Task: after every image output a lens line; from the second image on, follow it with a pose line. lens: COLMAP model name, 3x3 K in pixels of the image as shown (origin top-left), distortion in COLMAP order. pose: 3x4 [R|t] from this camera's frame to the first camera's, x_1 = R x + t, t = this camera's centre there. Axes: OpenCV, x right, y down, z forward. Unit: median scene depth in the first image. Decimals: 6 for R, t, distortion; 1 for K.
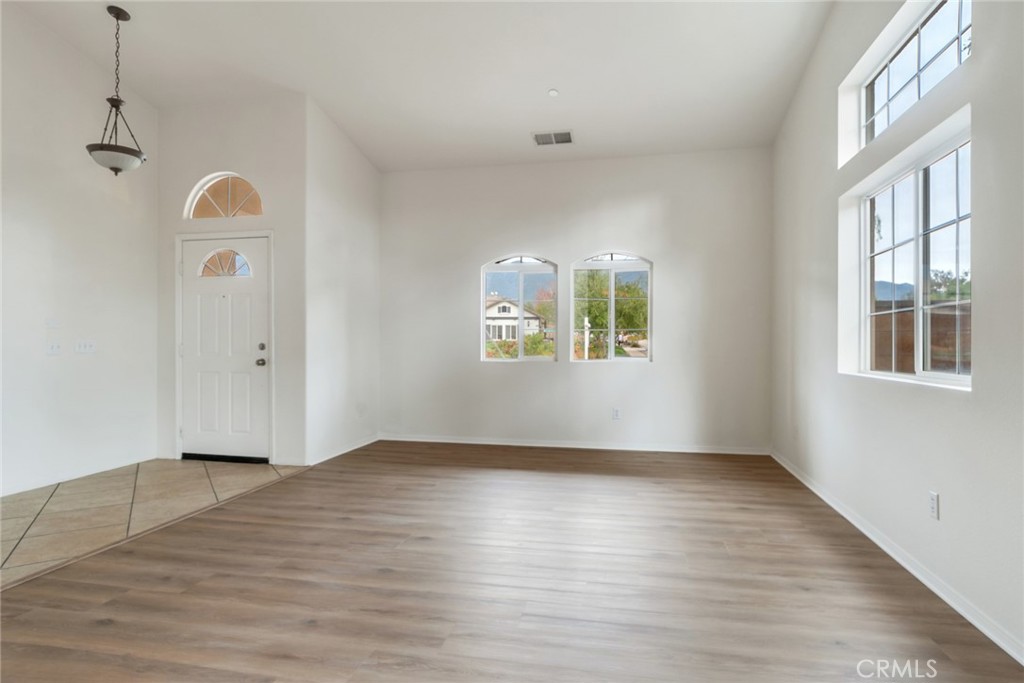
lens RADIAL K [[547.1, 0, 529.7], [0, 547.1, 337.0], [0, 0, 1]] dist [0.002841, -0.003074]
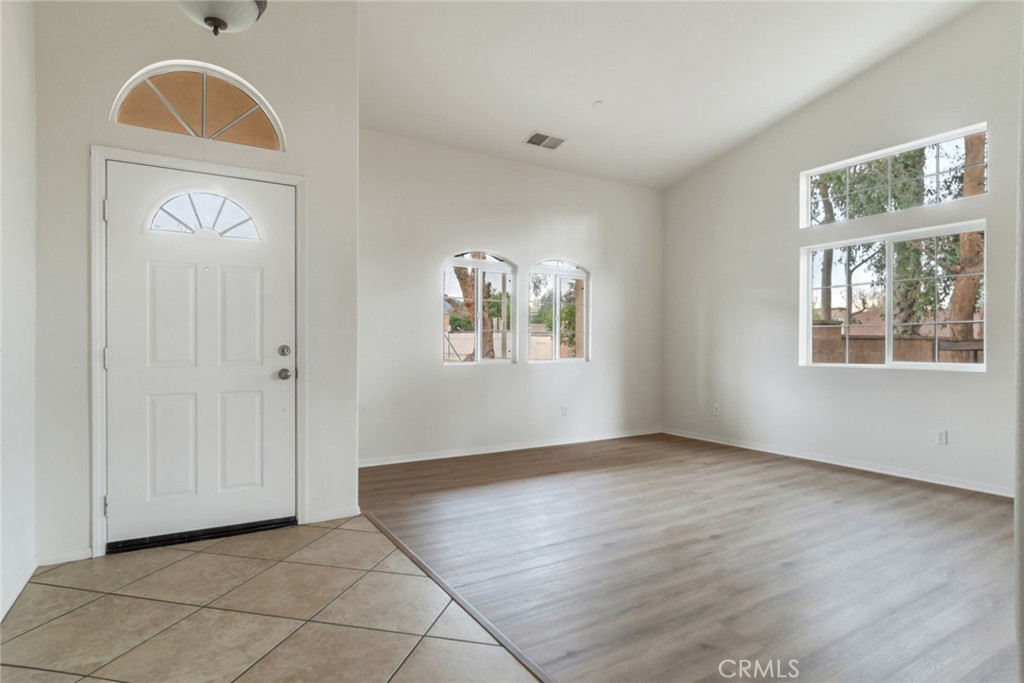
lens RADIAL K [[547.1, 0, 515.9], [0, 547.1, 344.4], [0, 0, 1]] dist [0.002841, -0.003074]
pose [[0.728439, 0.000025, 0.685111, -0.964897], [-0.009270, 0.999909, 0.009819, 0.001338], [-0.685048, -0.013503, 0.728372, 0.426960]]
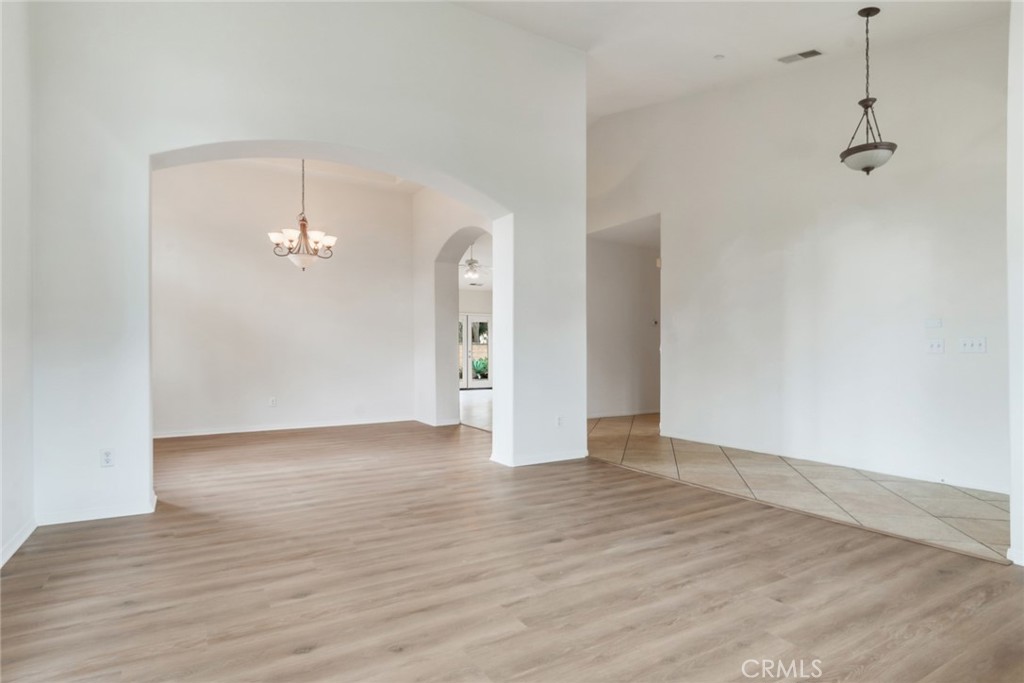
lens RADIAL K [[547.1, 0, 512.7], [0, 547.1, 347.0], [0, 0, 1]] dist [0.002841, -0.003074]
pose [[-0.738627, -0.004836, -0.674097, 0.425321], [0.006544, 0.999876, -0.014345, 0.033992], [0.674083, -0.015007, -0.738503, 1.377059]]
